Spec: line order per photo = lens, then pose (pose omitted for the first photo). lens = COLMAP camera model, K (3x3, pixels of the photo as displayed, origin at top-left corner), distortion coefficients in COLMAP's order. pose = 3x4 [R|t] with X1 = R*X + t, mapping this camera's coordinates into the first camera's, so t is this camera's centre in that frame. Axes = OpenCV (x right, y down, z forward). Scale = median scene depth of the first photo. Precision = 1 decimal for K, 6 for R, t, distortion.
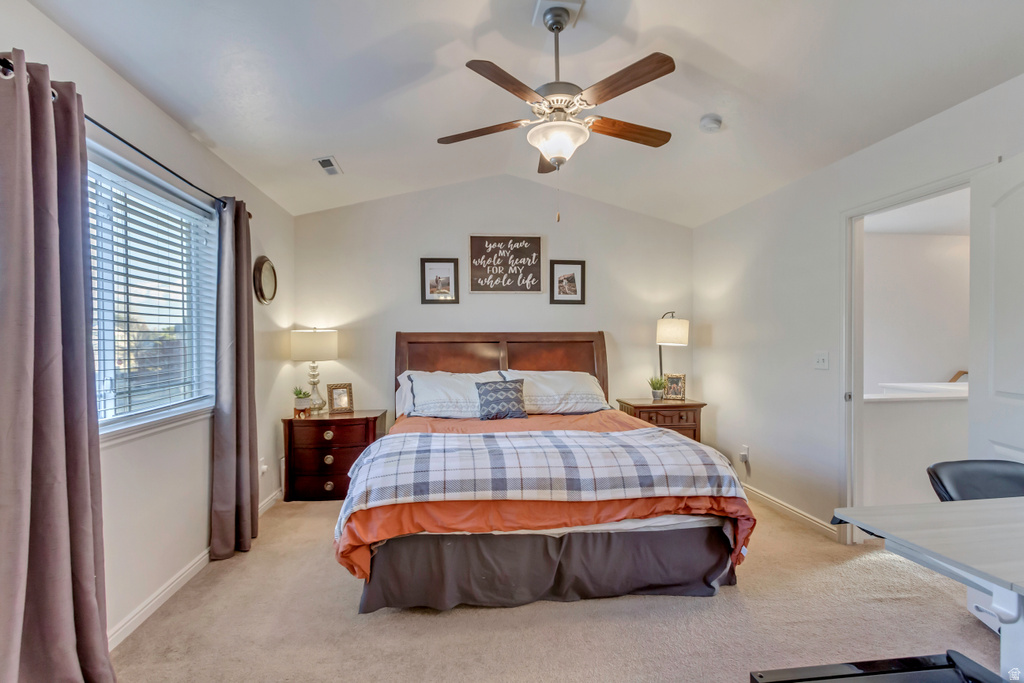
lens RADIAL K [[481.5, 0, 505.6], [0, 481.5, 338.8], [0, 0, 1]] dist [0.010126, -0.001911]
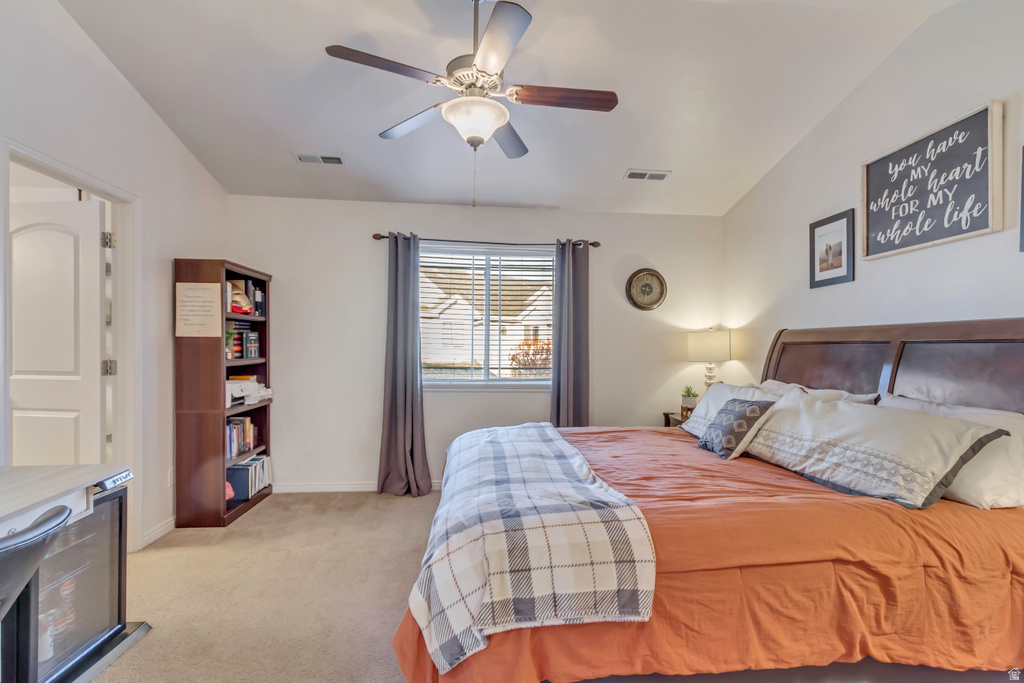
lens RADIAL K [[481.5, 0, 514.1], [0, 481.5, 344.9], [0, 0, 1]] dist [0.010126, -0.001911]
pose [[-0.023561, 0.000669, -0.999722, 0.537417], [0.003323, 0.999994, 0.000591, 0.008442], [0.999717, -0.003308, -0.023563, 0.571464]]
